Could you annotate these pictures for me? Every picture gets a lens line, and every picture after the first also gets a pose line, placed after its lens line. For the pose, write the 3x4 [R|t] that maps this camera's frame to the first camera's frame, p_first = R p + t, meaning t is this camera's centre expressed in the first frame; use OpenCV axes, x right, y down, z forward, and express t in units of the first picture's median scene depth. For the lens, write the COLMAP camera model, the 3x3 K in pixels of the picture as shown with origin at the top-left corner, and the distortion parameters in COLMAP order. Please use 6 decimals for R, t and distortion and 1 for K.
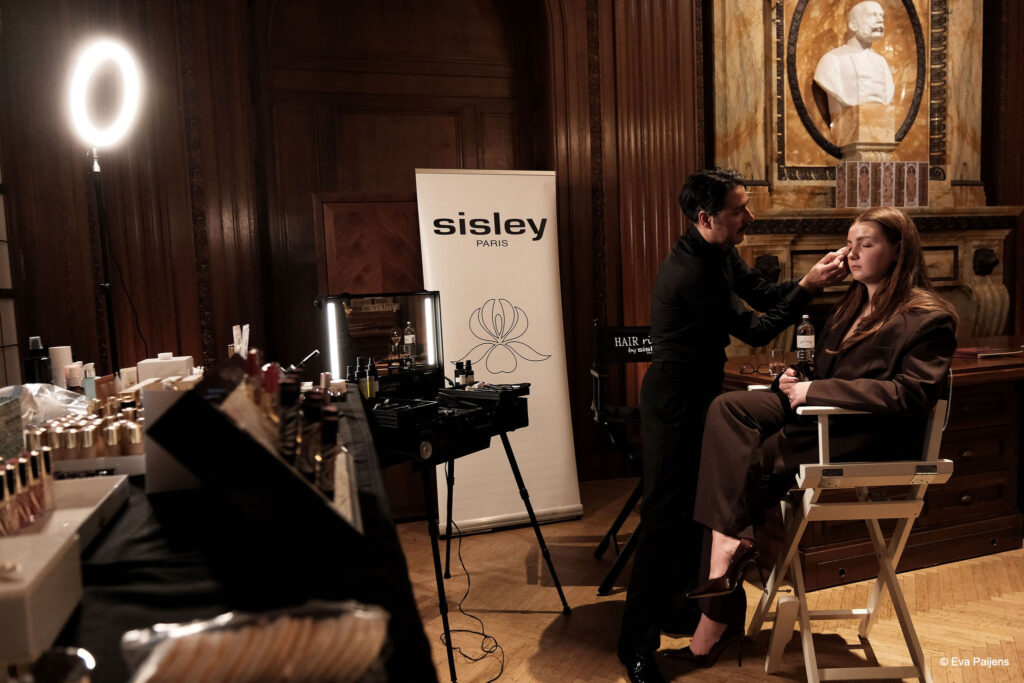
lens RADIAL K [[698.0, 0, 511.9], [0, 698.0, 344.1], [0, 0, 1]] dist [-0.004846, 0.000510]
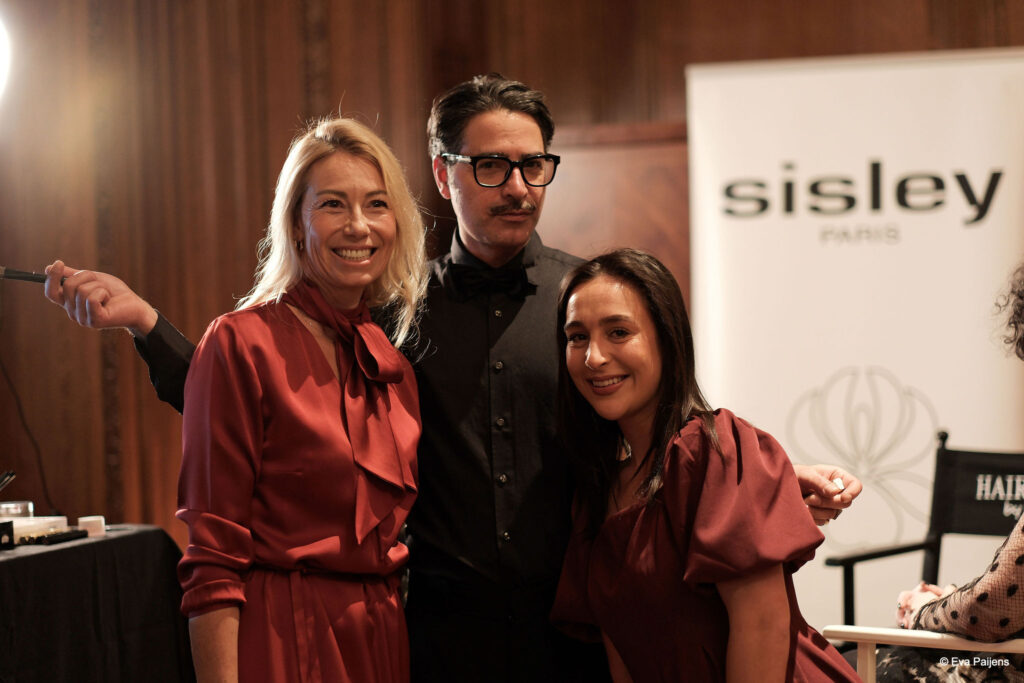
lens RADIAL K [[2579.3, 0, 512.6], [0, 2579.3, 342.0], [0, 0, 1]] dist [0.046789, 0.000000]
pose [[0.822916, 0.020344, -0.567799, 0.674748], [-0.041075, 0.998874, -0.023741, -0.035550], [0.566676, 0.042859, 0.822825, -0.379415]]
